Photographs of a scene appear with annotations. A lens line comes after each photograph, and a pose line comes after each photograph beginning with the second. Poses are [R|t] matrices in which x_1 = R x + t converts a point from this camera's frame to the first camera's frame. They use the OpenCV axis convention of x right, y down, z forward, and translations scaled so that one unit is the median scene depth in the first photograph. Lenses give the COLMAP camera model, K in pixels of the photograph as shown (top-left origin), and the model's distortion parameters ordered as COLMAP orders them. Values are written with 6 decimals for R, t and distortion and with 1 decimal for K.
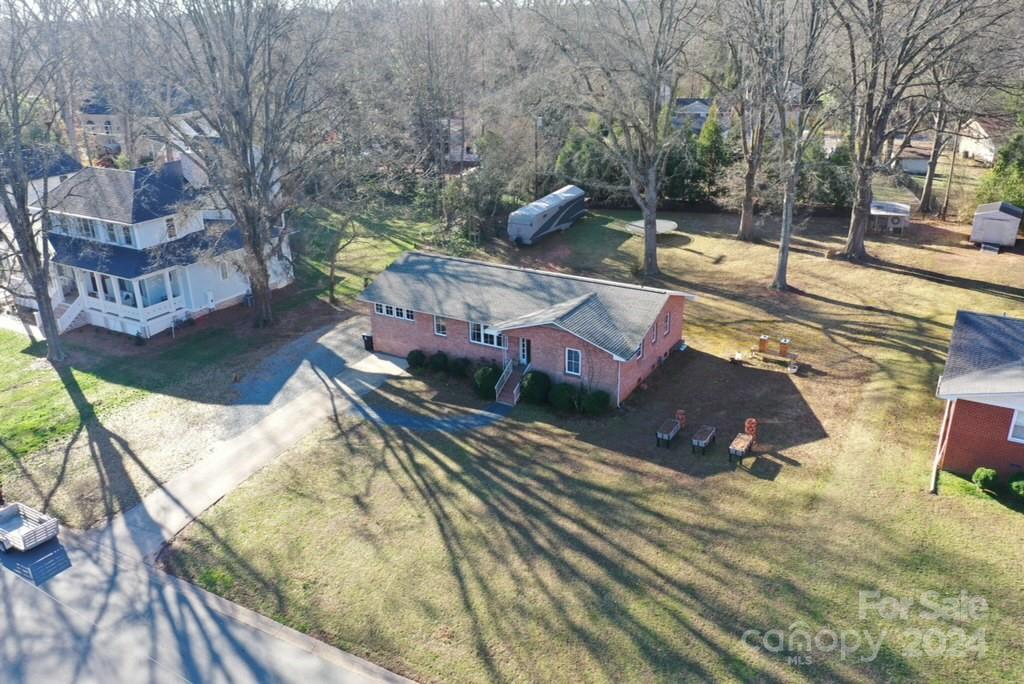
lens RADIAL K [[796.1, 0, 510.5], [0, 796.1, 344.7], [0, 0, 1]] dist [-0.010892, -0.004400]
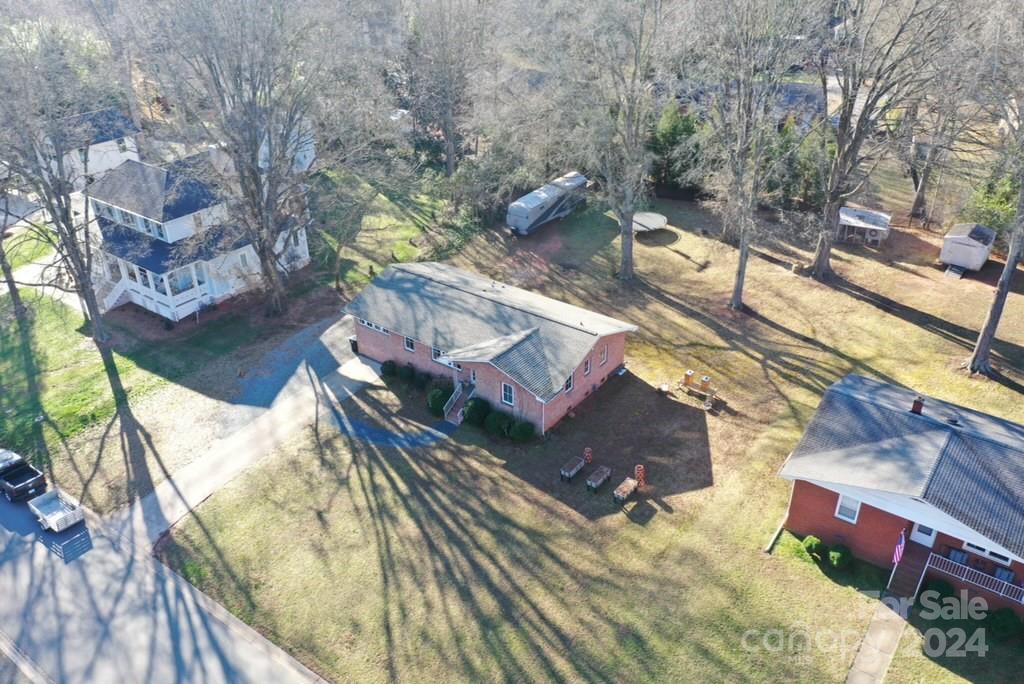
lens RADIAL K [[796.1, 0, 514.0], [0, 796.1, 342.2], [0, 0, 1]] dist [-0.010892, -0.004400]
pose [[0.994229, 0.058560, -0.089883, 0.172765], [-0.045835, 0.989423, 0.137628, -0.197525], [0.096992, -0.132714, 0.986397, -0.129026]]
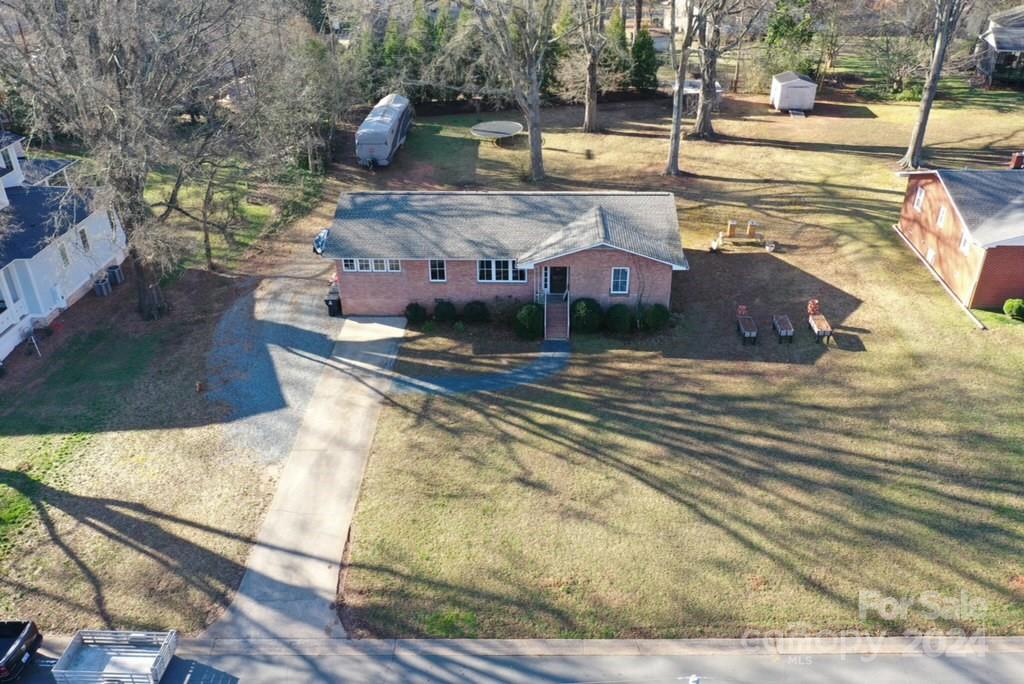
lens RADIAL K [[796.1, 0, 512.4], [0, 796.1, 343.7], [0, 0, 1]] dist [-0.010892, -0.004400]
pose [[0.883859, -0.227967, 0.408442, -0.405602], [0.176974, 0.971266, 0.159132, -0.073196], [-0.432983, -0.068366, 0.898806, 0.172122]]
